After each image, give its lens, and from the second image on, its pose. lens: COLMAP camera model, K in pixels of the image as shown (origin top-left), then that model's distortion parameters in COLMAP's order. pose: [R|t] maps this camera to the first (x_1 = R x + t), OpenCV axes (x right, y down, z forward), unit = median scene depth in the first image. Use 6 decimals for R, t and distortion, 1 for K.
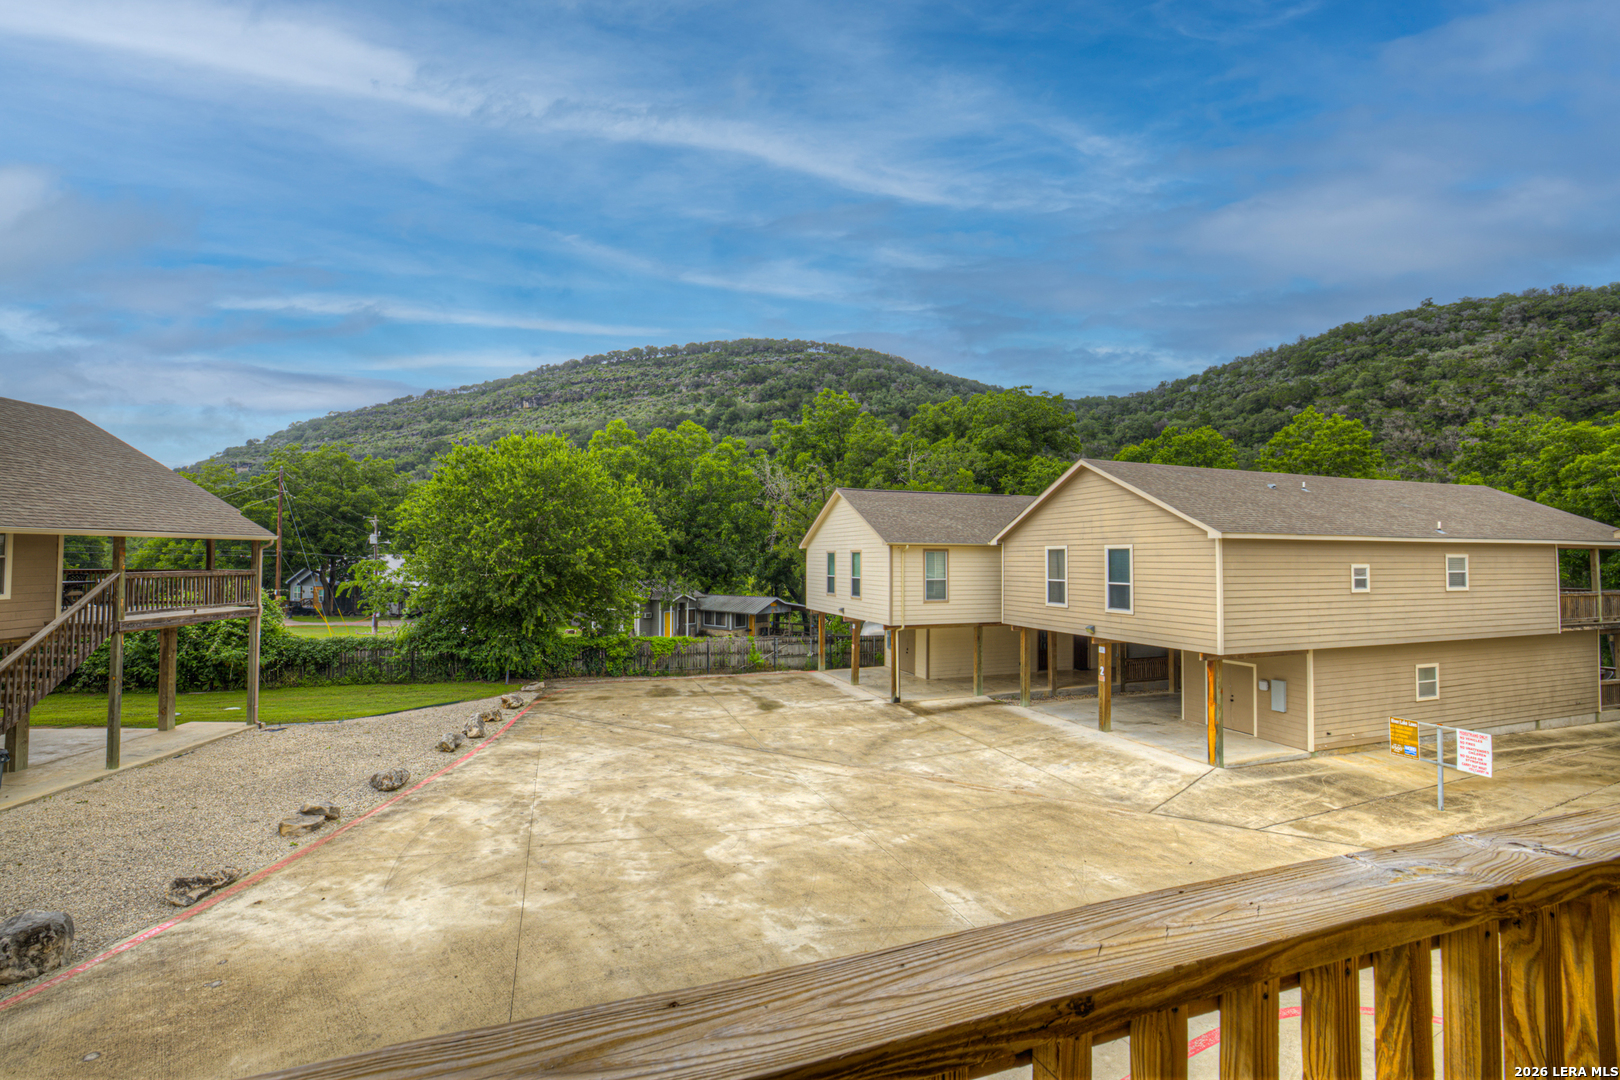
lens RADIAL K [[695.0, 0, 802.1], [0, 695.0, 538.6], [0, 0, 1]] dist [-0.045869, 0.017008]
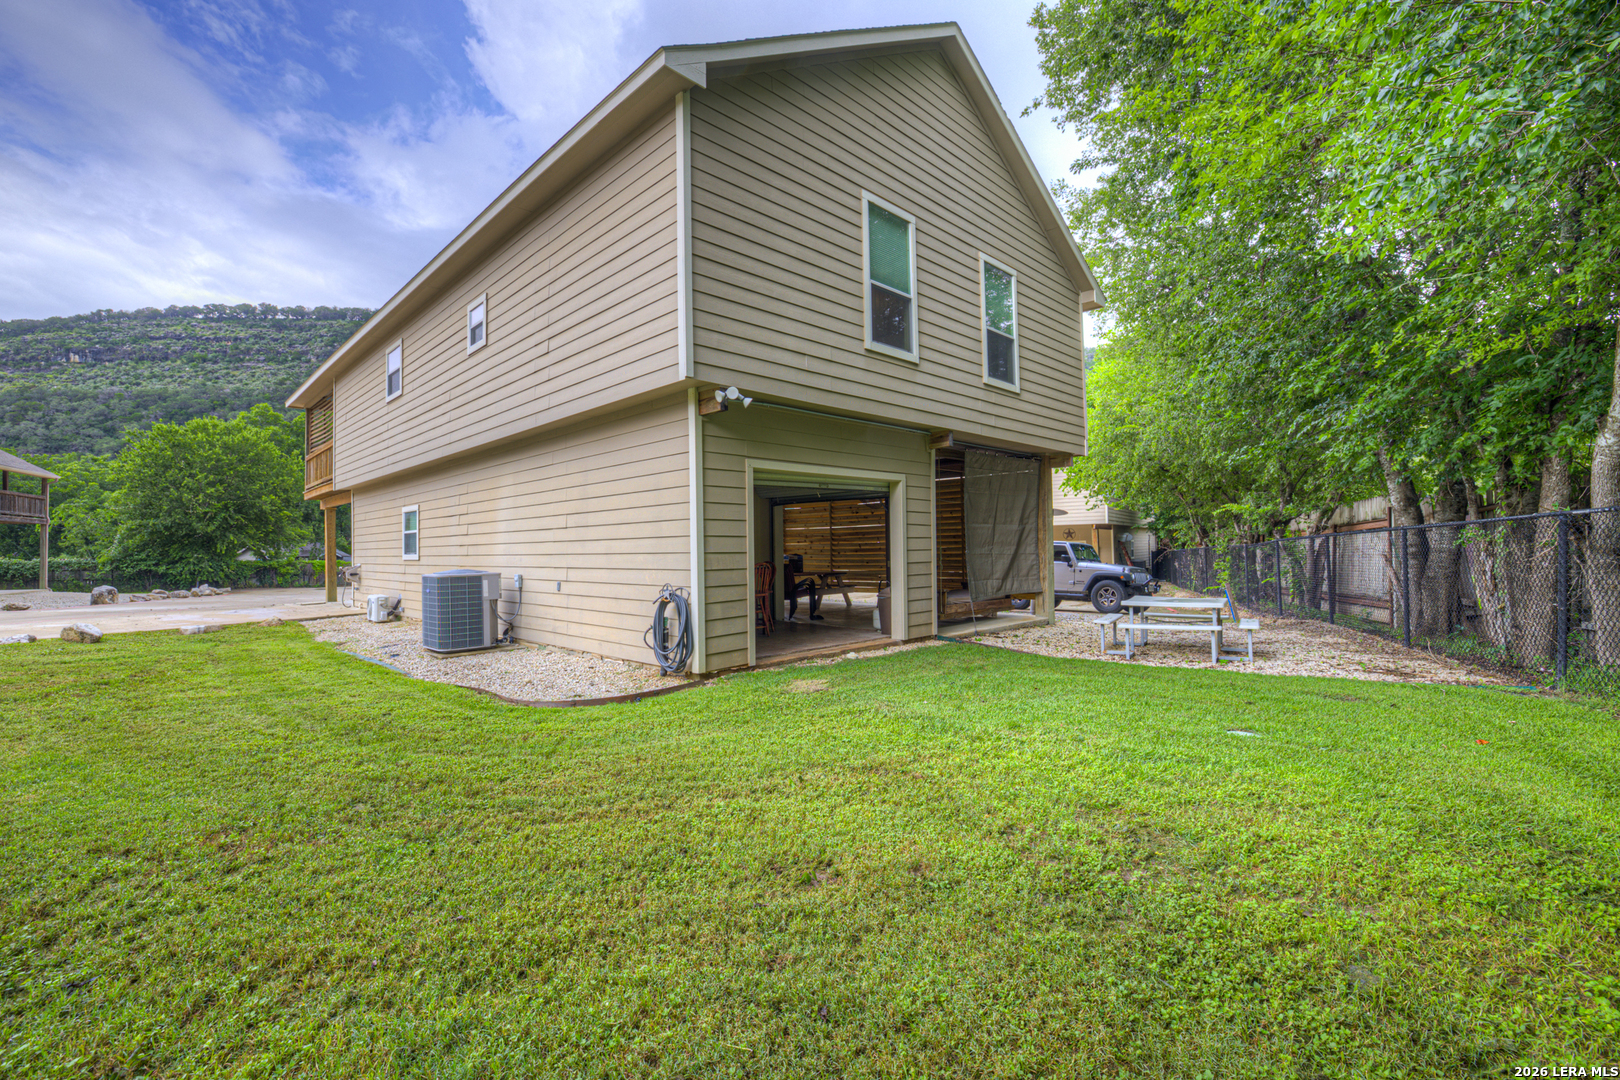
lens RADIAL K [[712.4, 0, 806.9], [0, 712.4, 530.3], [0, 0, 1]] dist [-0.047674, 0.016468]
pose [[0.900006, -0.007104, 0.435819, 0.055973], [0.007460, 0.999972, 0.000896, 0.058166], [-0.435813, 0.002445, 0.900034, -0.547574]]
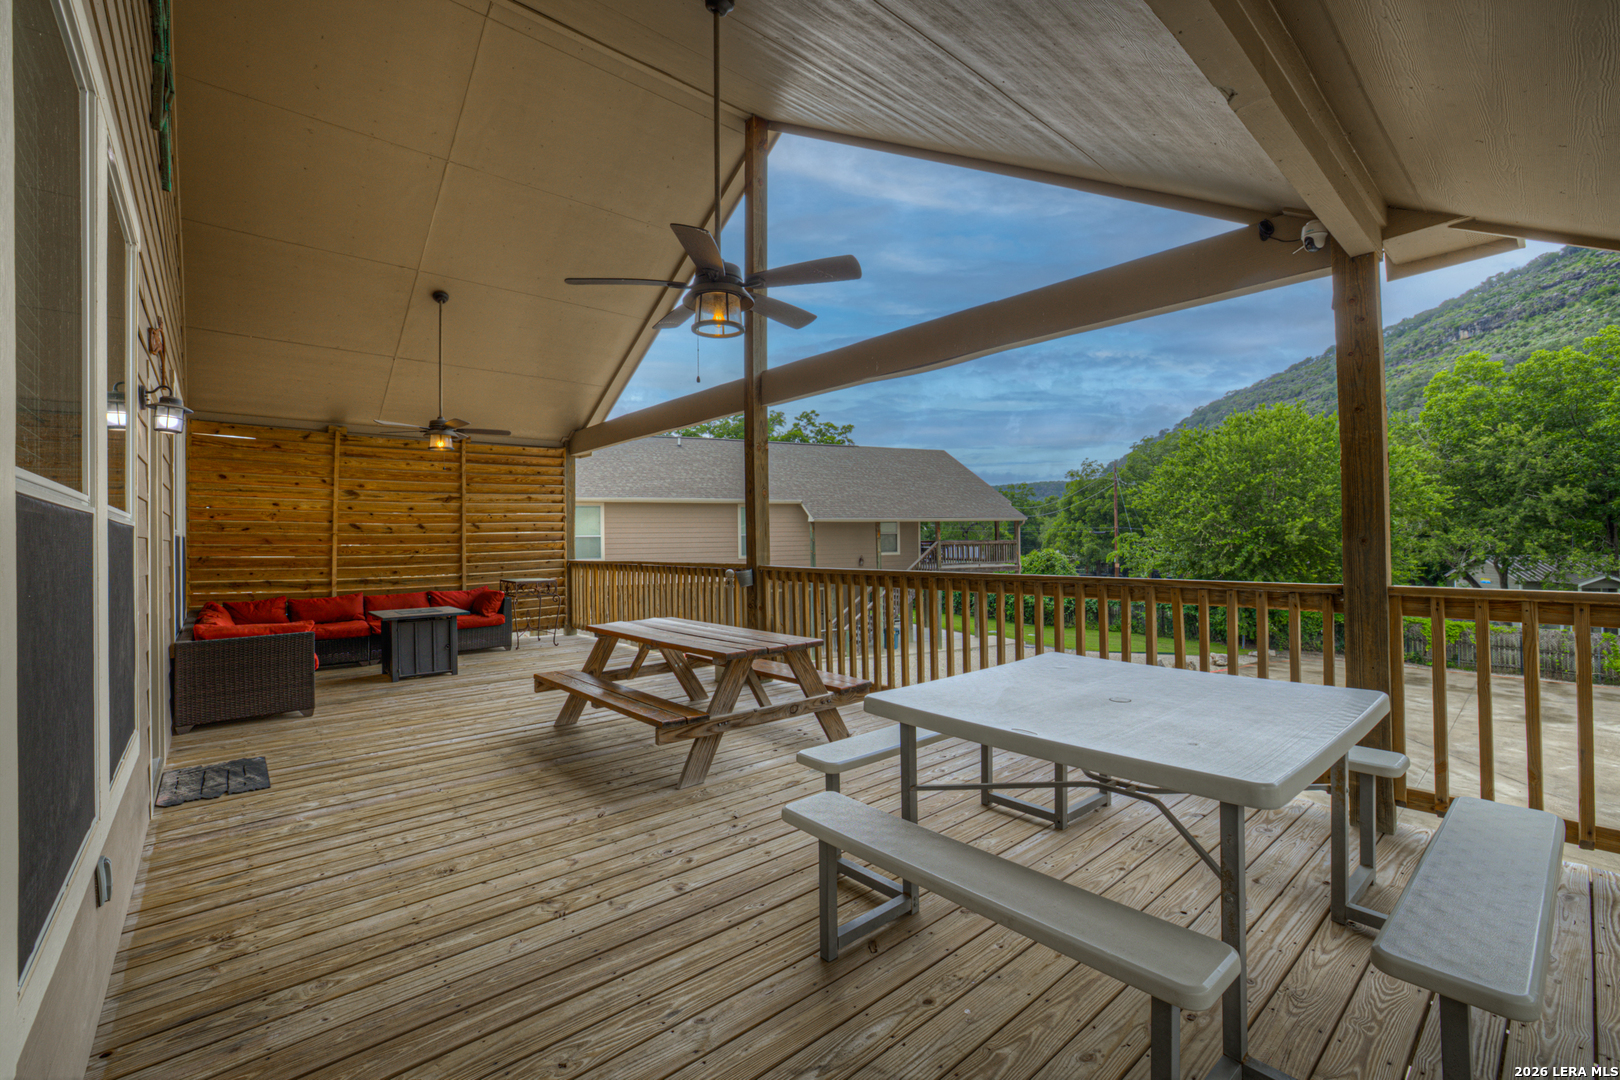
lens RADIAL K [[695.0, 0, 802.1], [0, 695.0, 538.6], [0, 0, 1]] dist [-0.045869, 0.017008]
pose [[0.380509, -0.006157, -0.924757, 0.183670], [0.040347, 0.999136, 0.009949, 0.002948], [0.923897, -0.041097, 0.380428, -0.014003]]
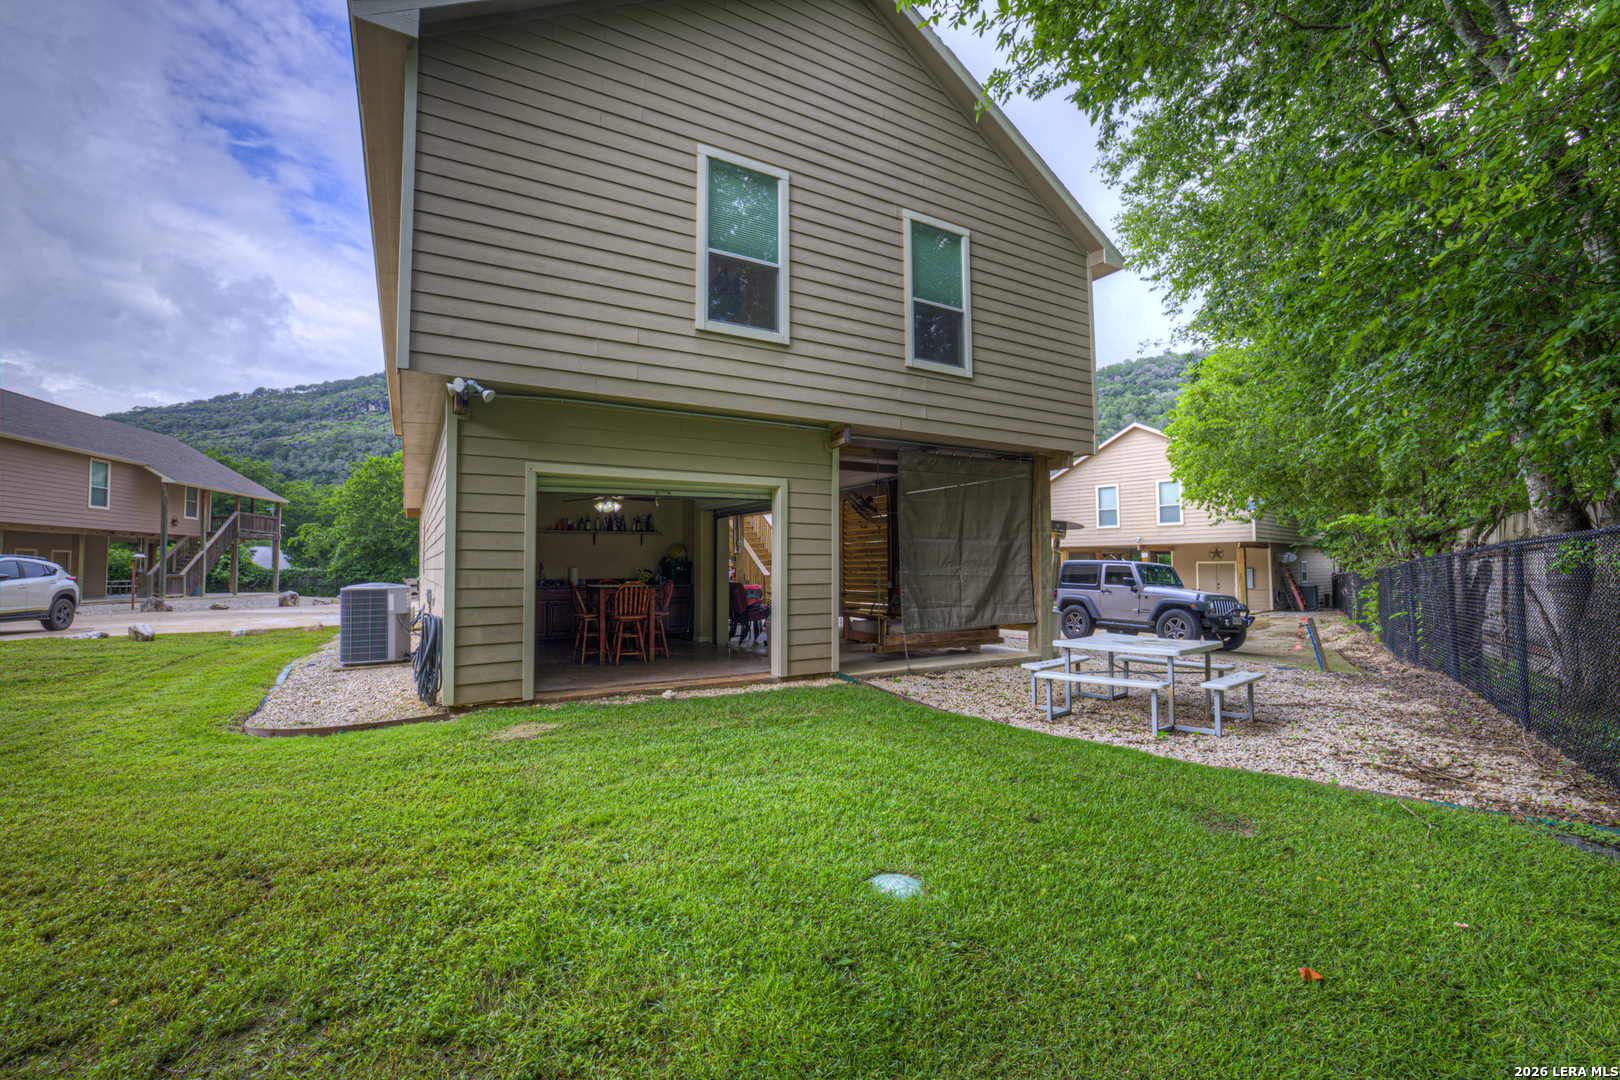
lens RADIAL K [[694.0, 0, 805.8], [0, 694.0, 536.5], [0, 0, 1]] dist [-0.048527, 0.019374]
pose [[0.981261, 0.000366, 0.192681, 0.148523], [0.003009, 0.999847, -0.017225, 0.059365], [-0.192658, 0.017482, 0.981110, -0.539907]]
